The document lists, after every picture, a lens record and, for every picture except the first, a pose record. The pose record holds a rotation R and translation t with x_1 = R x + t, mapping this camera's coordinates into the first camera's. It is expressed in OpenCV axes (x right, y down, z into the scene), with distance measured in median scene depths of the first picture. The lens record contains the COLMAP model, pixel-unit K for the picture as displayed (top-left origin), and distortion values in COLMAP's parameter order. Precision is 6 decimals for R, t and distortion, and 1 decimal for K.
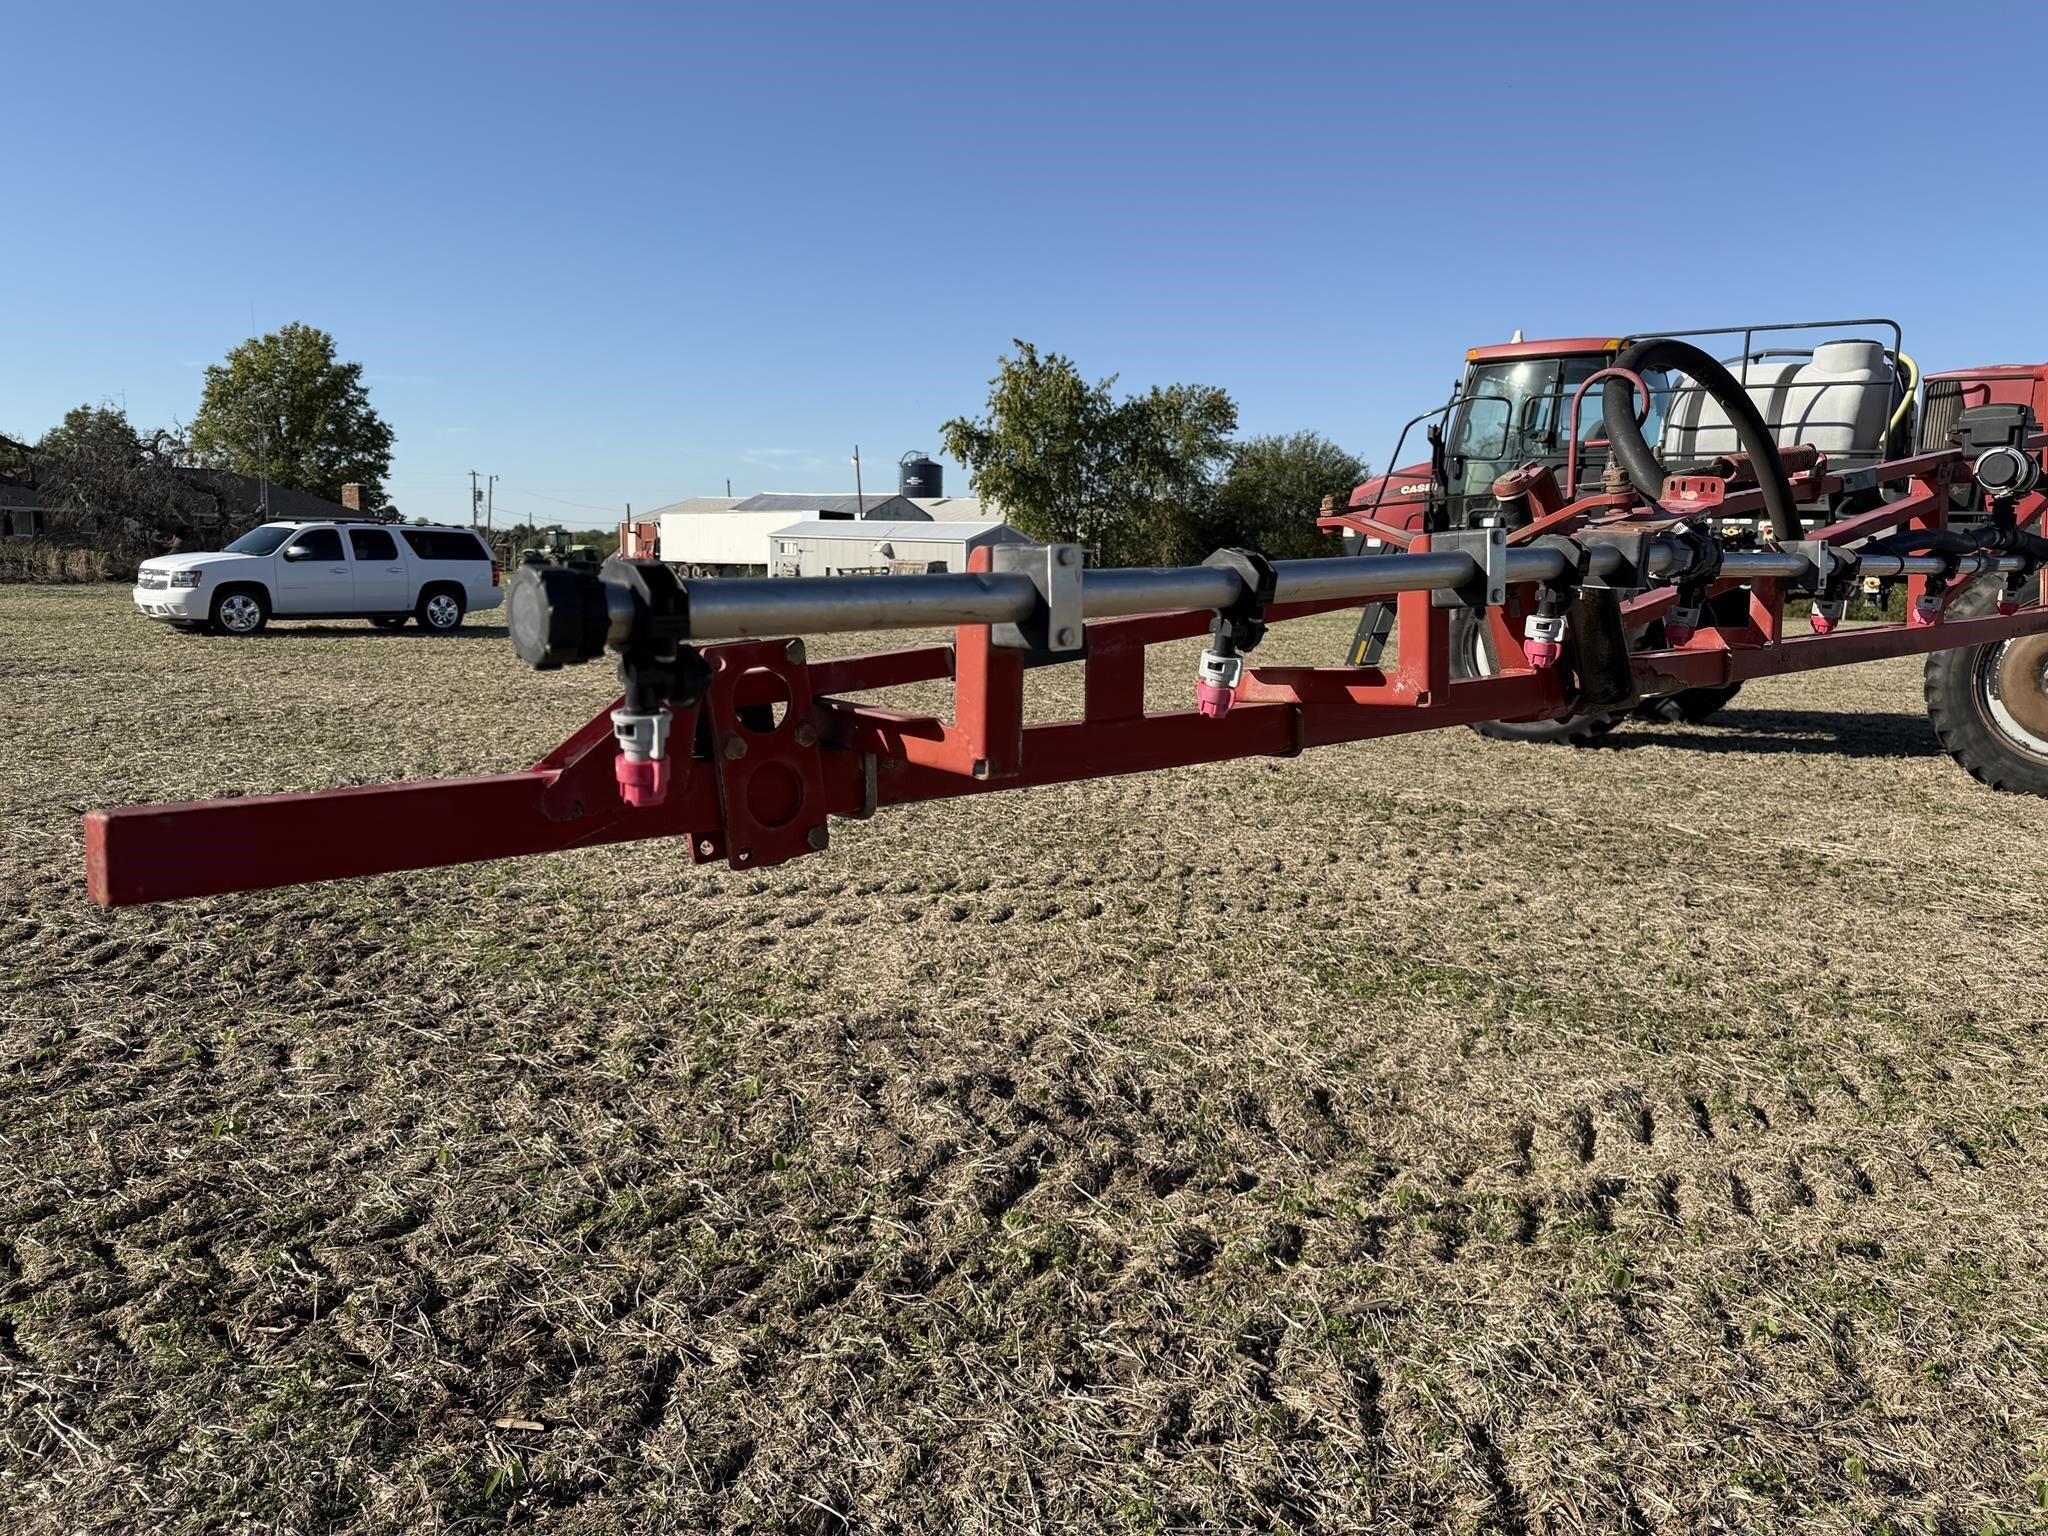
lens RADIAL K [[1431.3, 0, 1024.0], [0, 1431.3, 768.0], [0, 0, 1]] dist [0.126171, -0.205761]
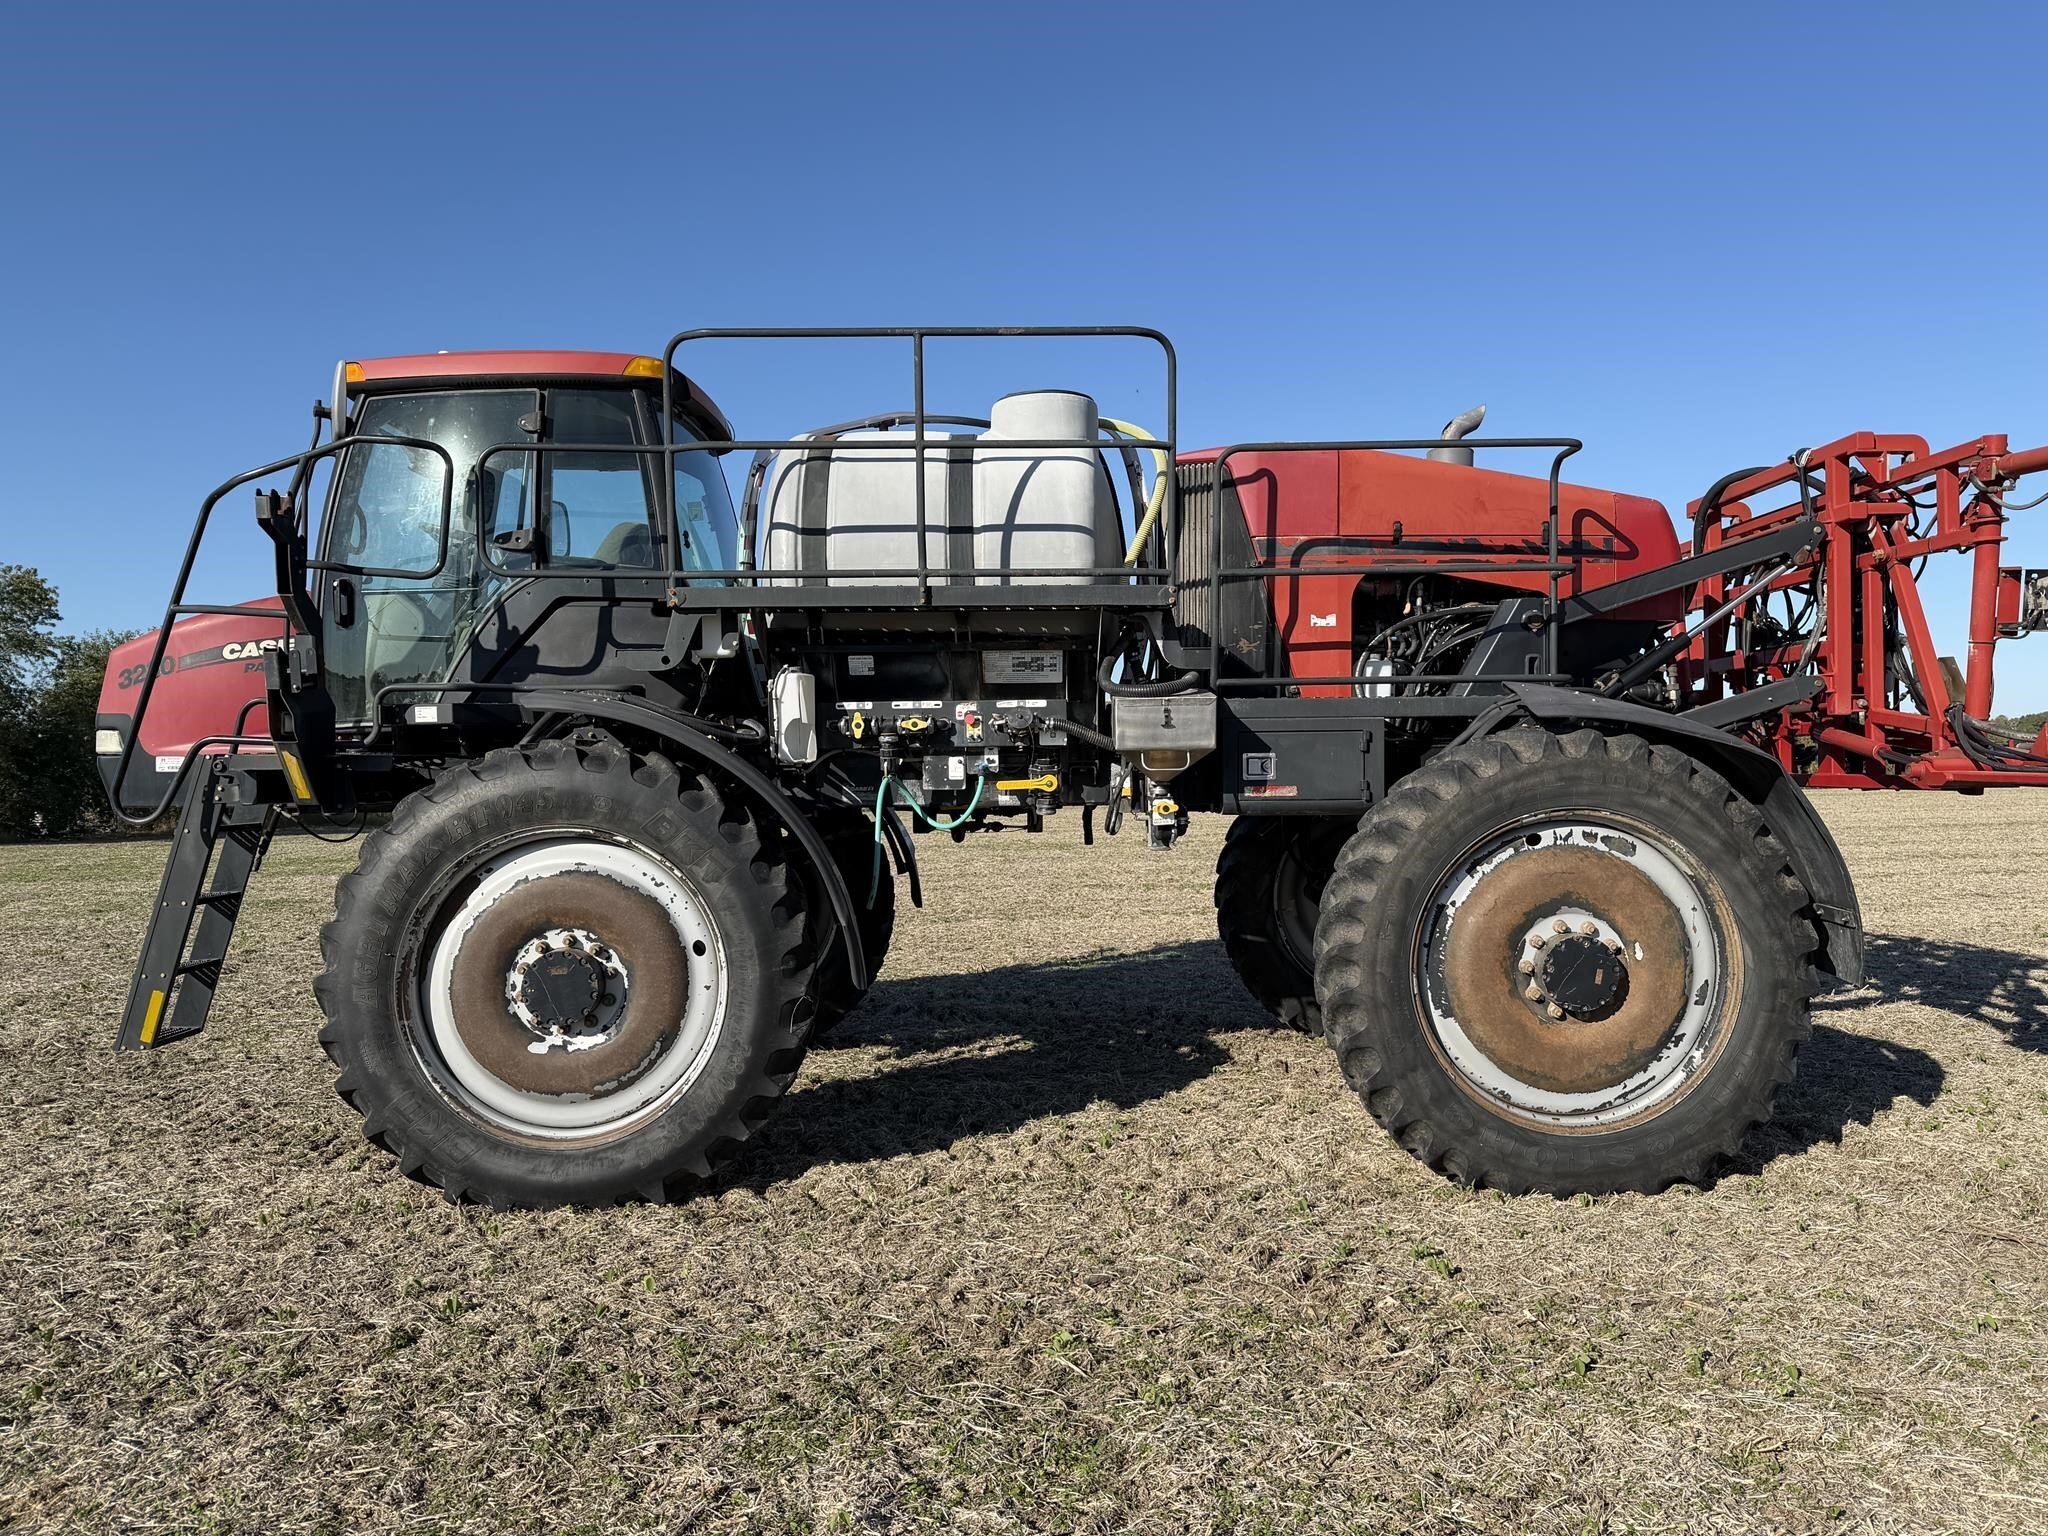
lens RADIAL K [[1421.5, 0, 1036.9], [0, 1421.5, 775.4], [0, 0, 1]] dist [0.090181, -0.099929]
pose [[0.752612, -0.042117, 0.657116, 0.030738], [0.131758, 0.987402, -0.087619, -0.015725], [-0.645148, 0.152523, 0.748680, 0.099700]]
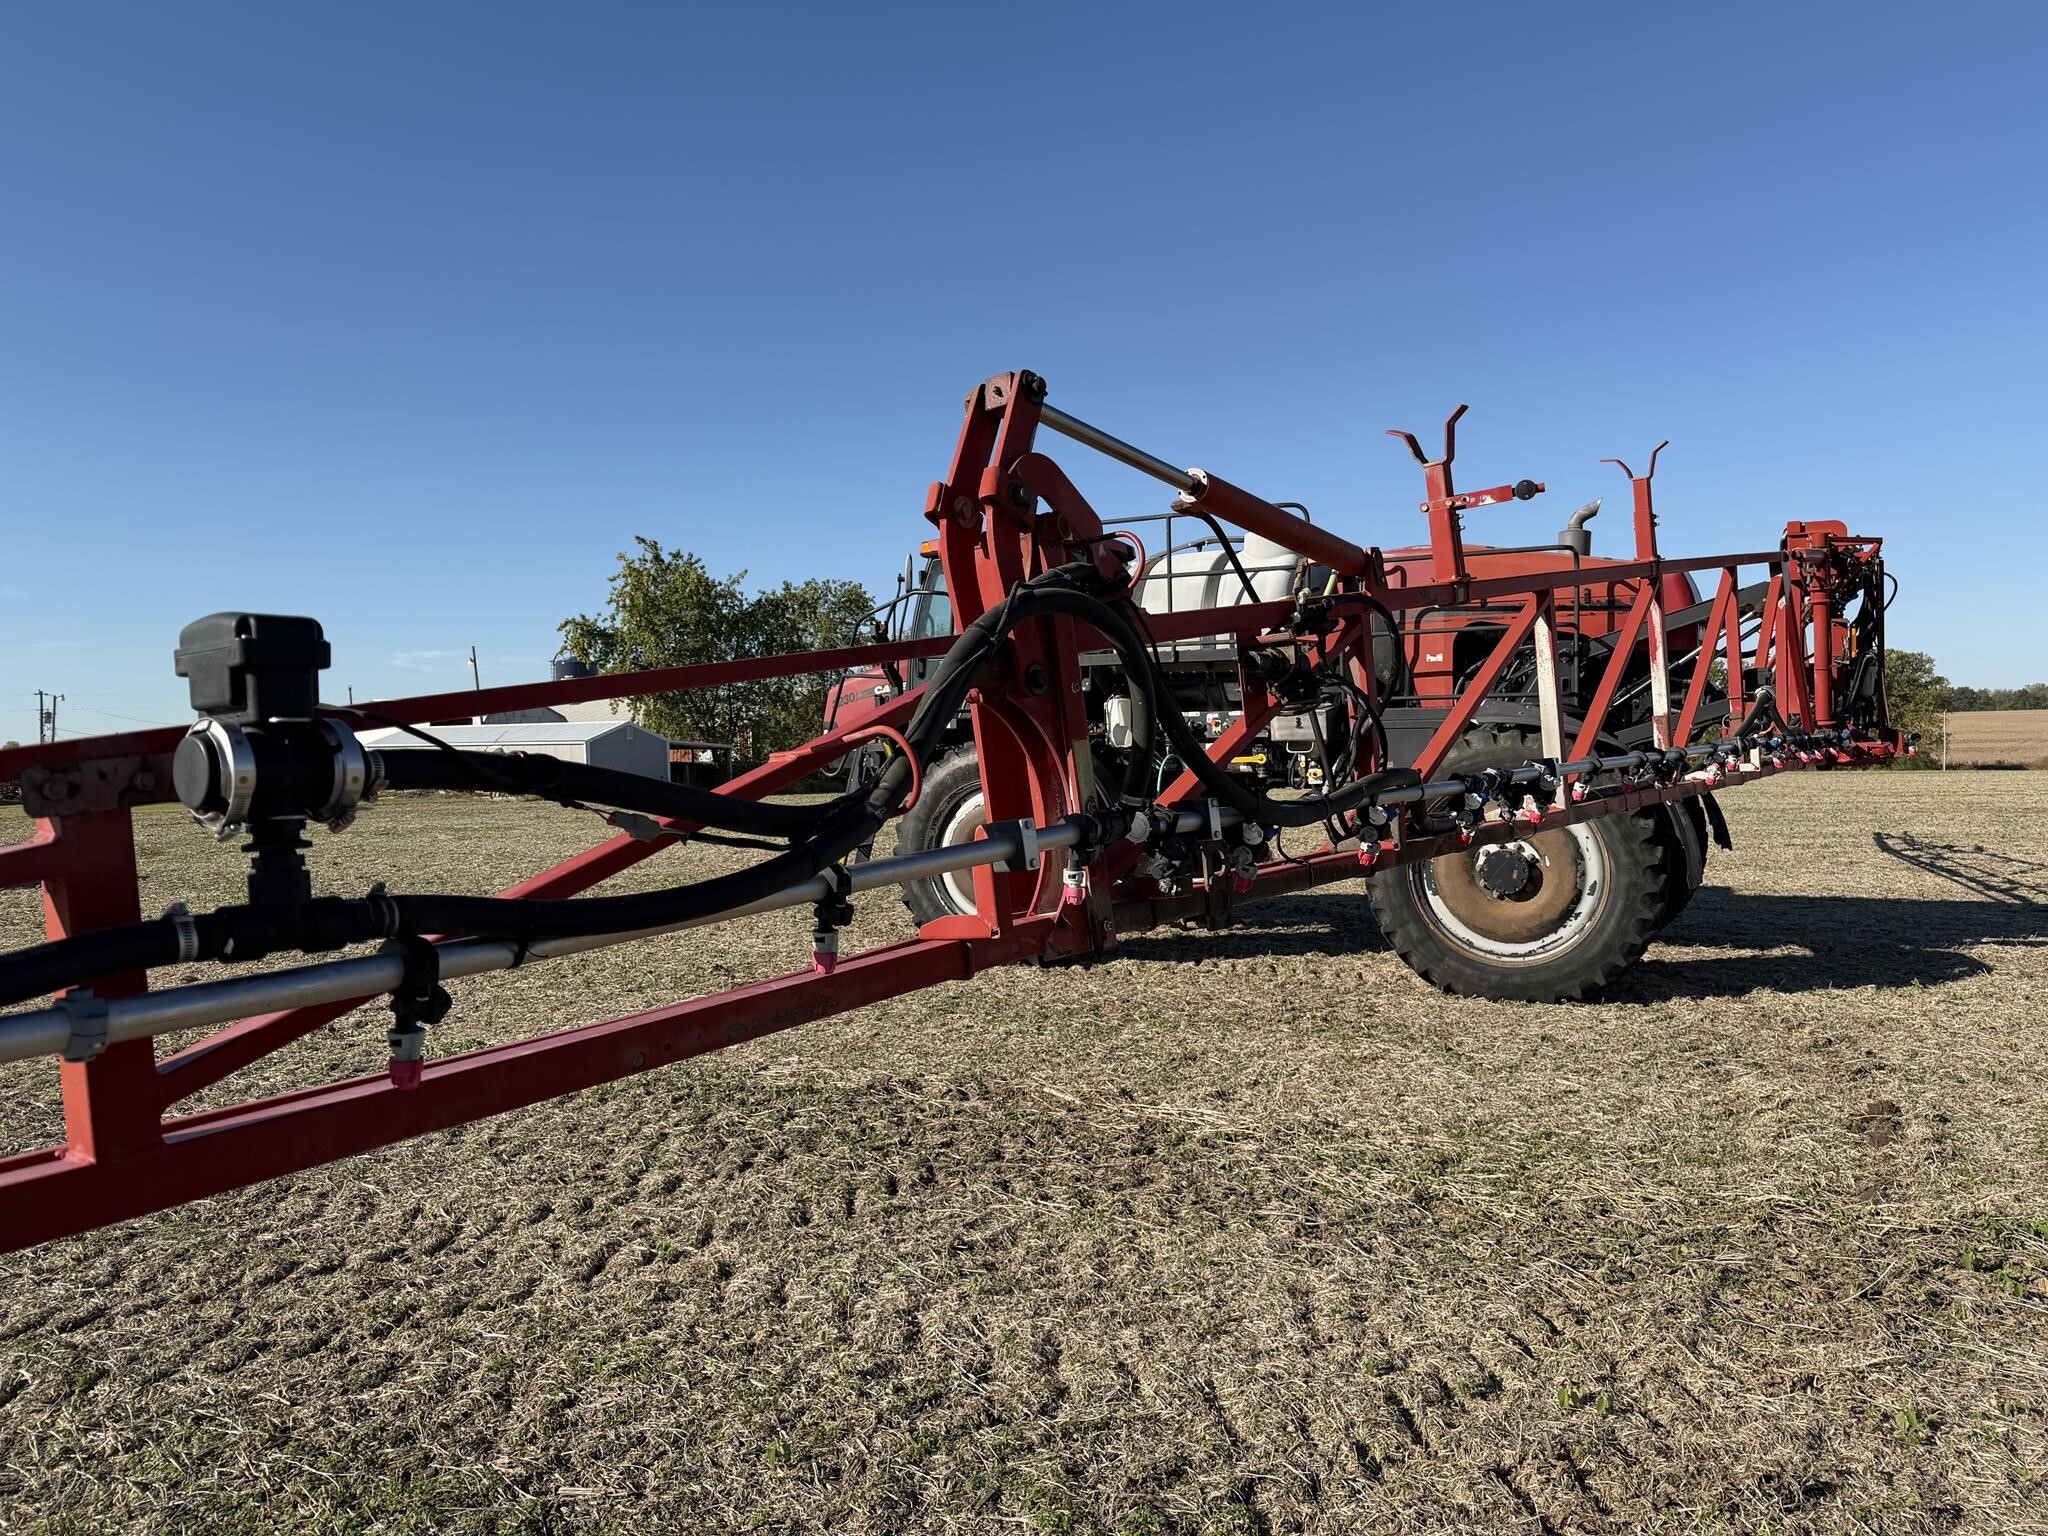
lens RADIAL K [[1421.5, 0, 1036.9], [0, 1421.5, 775.4], [0, 0, 1]] dist [0.090181, -0.099929]
pose [[0.973157, -0.049069, 0.224849, 0.031655], [0.076266, 0.990559, -0.113914, -0.005525], [-0.217137, 0.128005, 0.967712, 0.022913]]
